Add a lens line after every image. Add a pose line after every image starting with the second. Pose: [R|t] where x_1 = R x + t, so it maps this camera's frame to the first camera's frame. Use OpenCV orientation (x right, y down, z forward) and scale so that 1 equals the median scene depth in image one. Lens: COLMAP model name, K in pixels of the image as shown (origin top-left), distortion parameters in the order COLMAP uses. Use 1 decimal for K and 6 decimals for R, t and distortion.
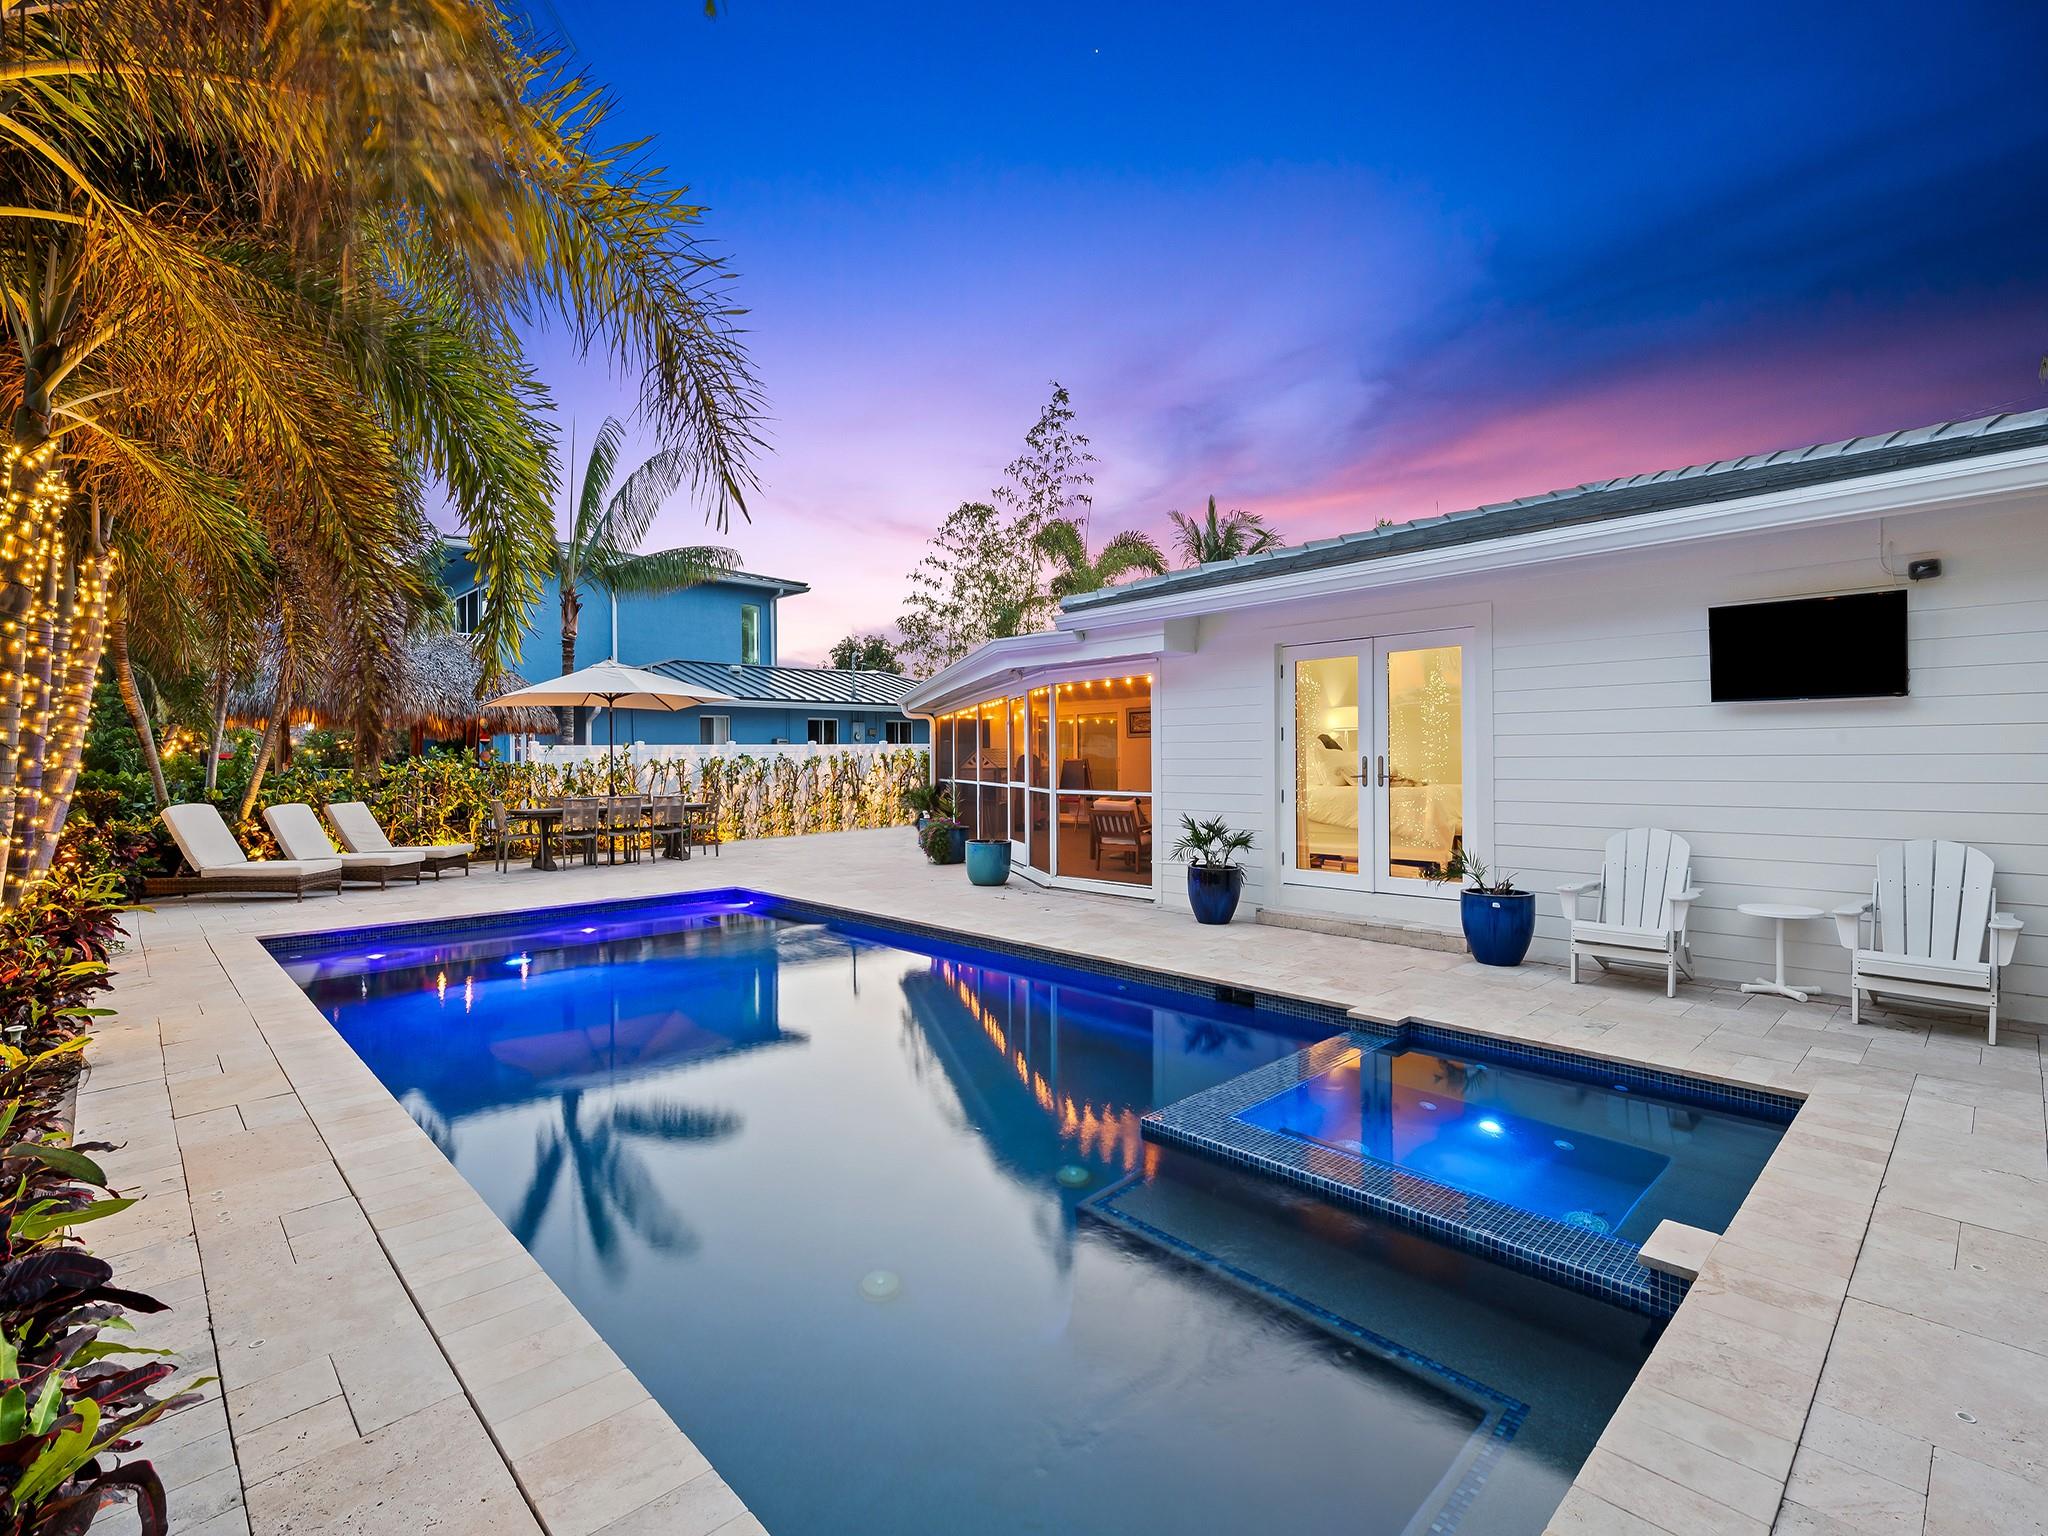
lens RADIAL K [[953.2, 0, 1024.3], [0, 953.2, 766.5], [0, 0, 1]] dist [-0.002639, -0.000322]
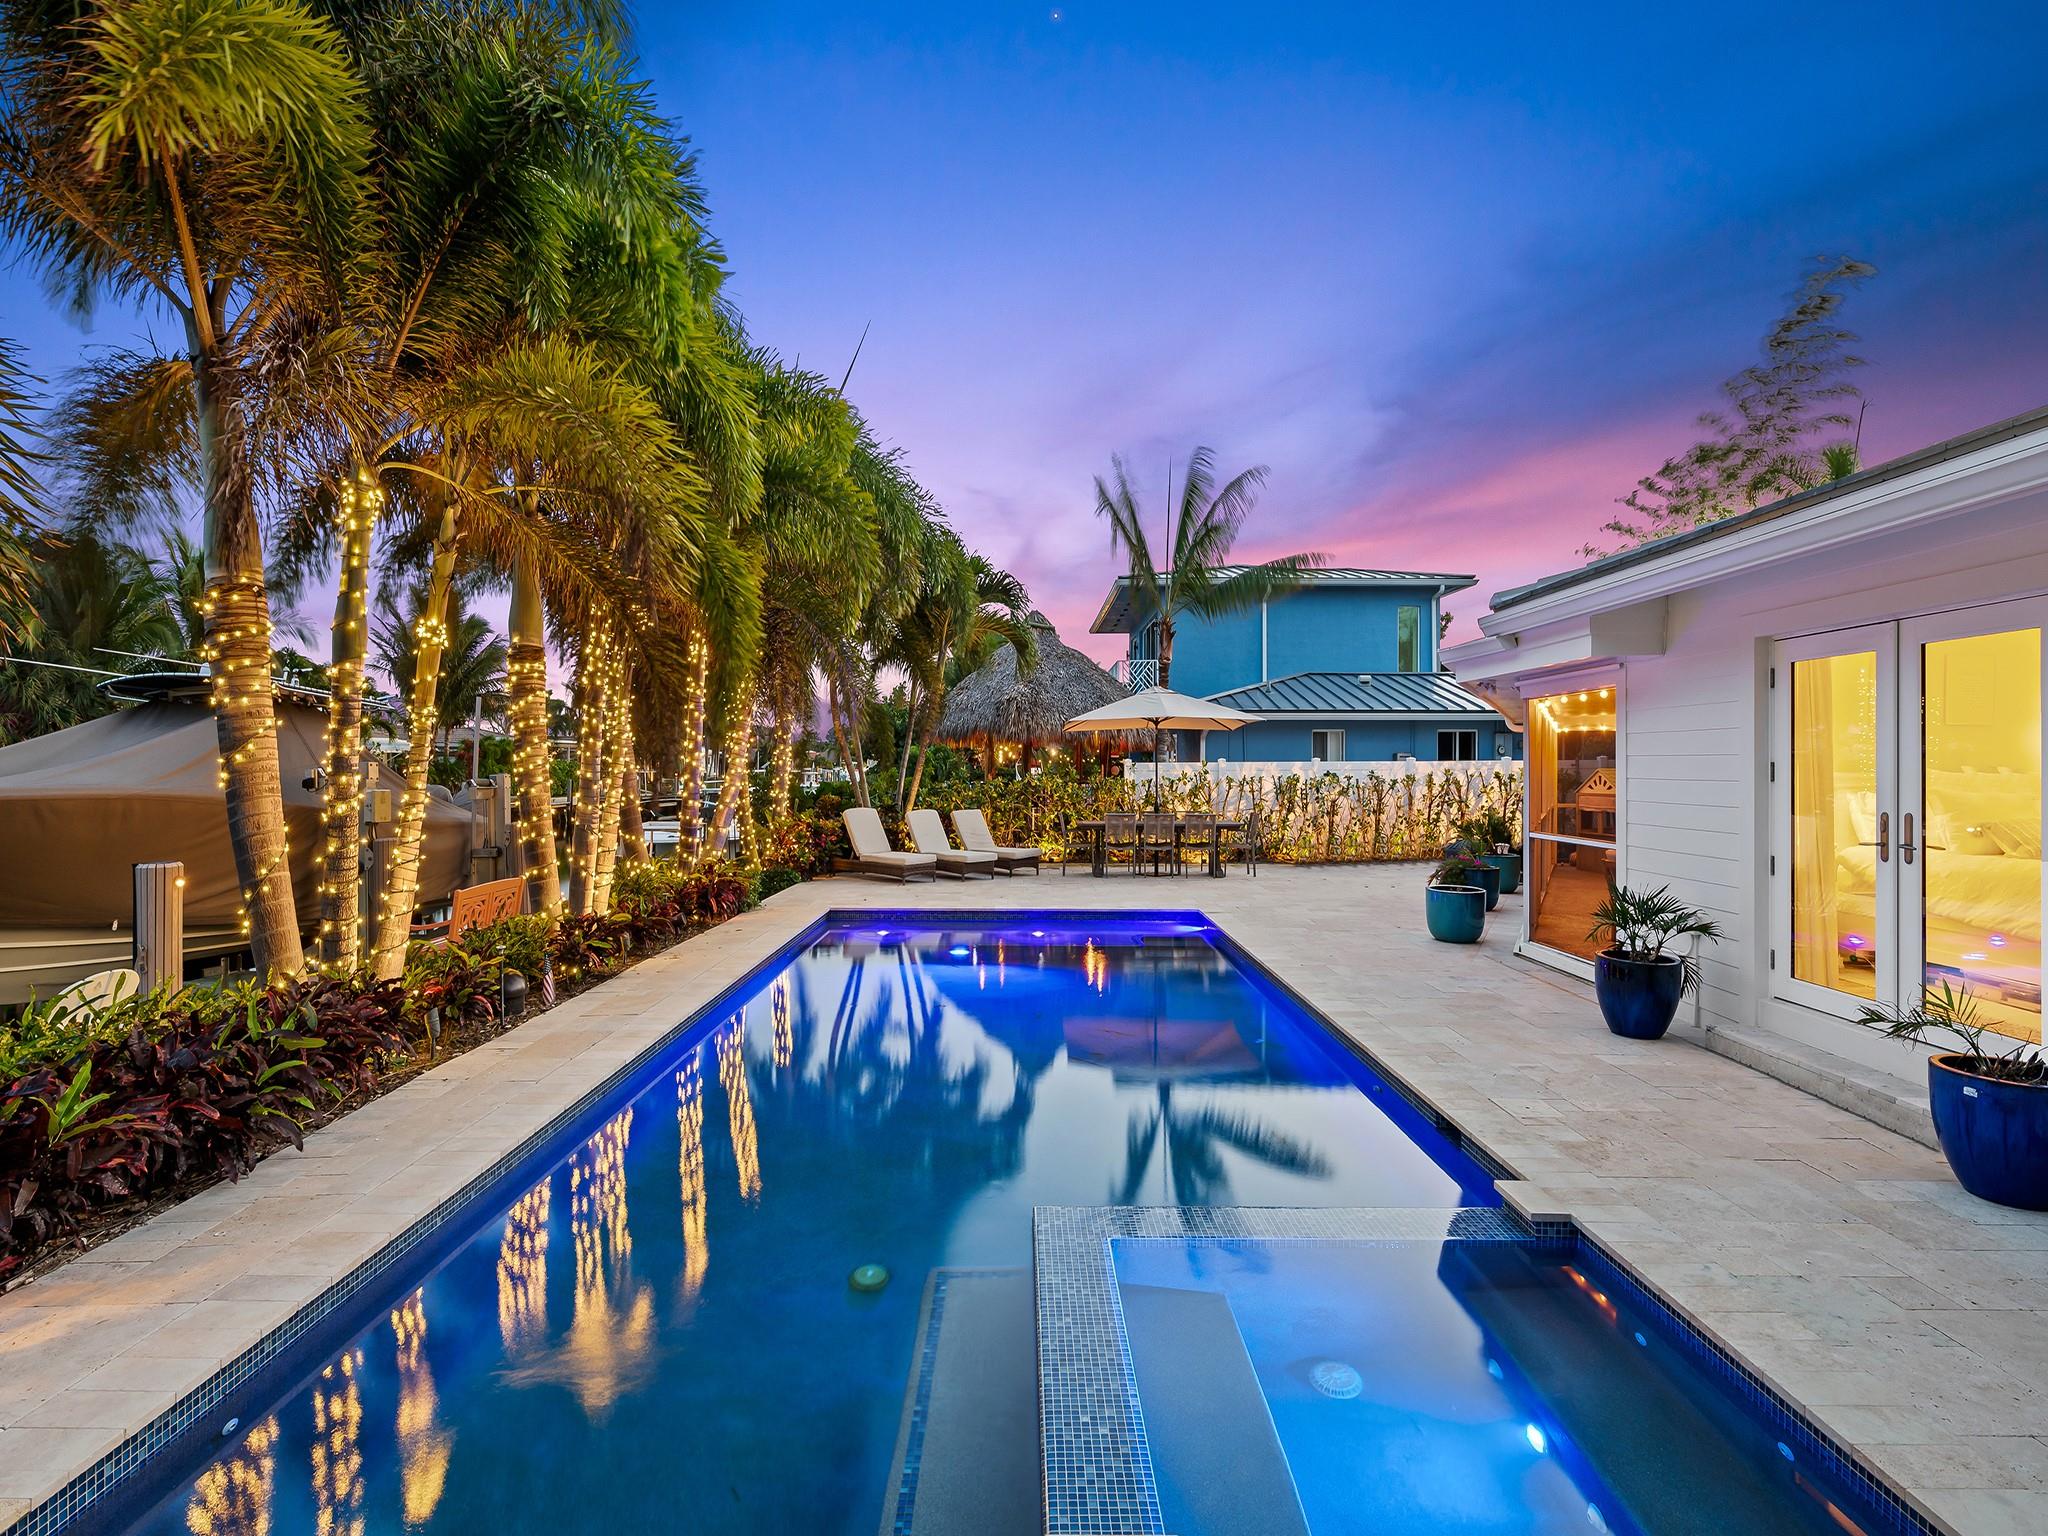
lens RADIAL K [[997.9, 0, 1022.2], [0, 997.9, 760.4], [0, 0, 1]] dist [0.003031, -0.001264]
pose [[0.717162, 0.005958, -0.696881, 0.254282], [-0.013056, 0.999903, -0.004888, -0.021014], [0.696784, 0.012604, 0.717170, 0.089241]]
